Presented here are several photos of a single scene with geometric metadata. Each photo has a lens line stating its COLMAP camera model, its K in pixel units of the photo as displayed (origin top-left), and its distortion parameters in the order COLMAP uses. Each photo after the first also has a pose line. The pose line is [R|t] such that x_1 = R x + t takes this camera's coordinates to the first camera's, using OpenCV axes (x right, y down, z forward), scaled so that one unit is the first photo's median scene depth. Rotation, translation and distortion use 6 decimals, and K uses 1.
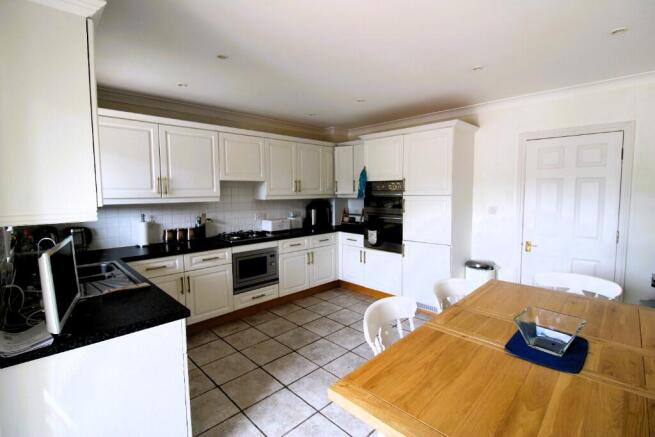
lens RADIAL K [[304.3, 0, 326.3], [0, 304.3, 218.1], [0, 0, 1]] dist [-0.004461, -0.000136]
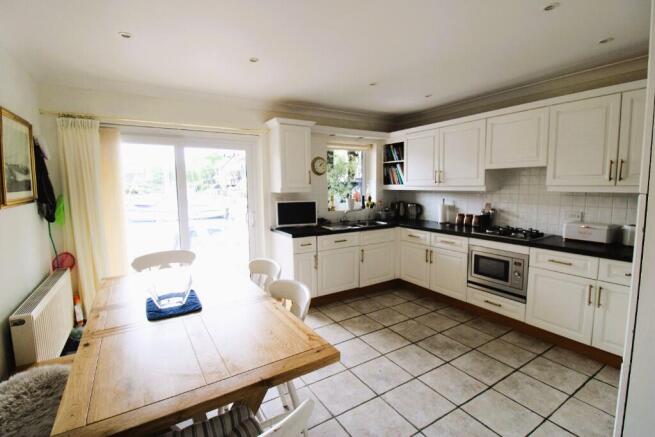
lens RADIAL K [[304.3, 0, 326.4], [0, 304.3, 214.8], [0, 0, 1]] dist [-0.004461, -0.000136]
pose [[-0.221517, 0.110320, -0.968896, 0.711238], [-0.070070, 0.989211, 0.128653, -0.069776], [0.972636, 0.096389, -0.211397, 0.725121]]
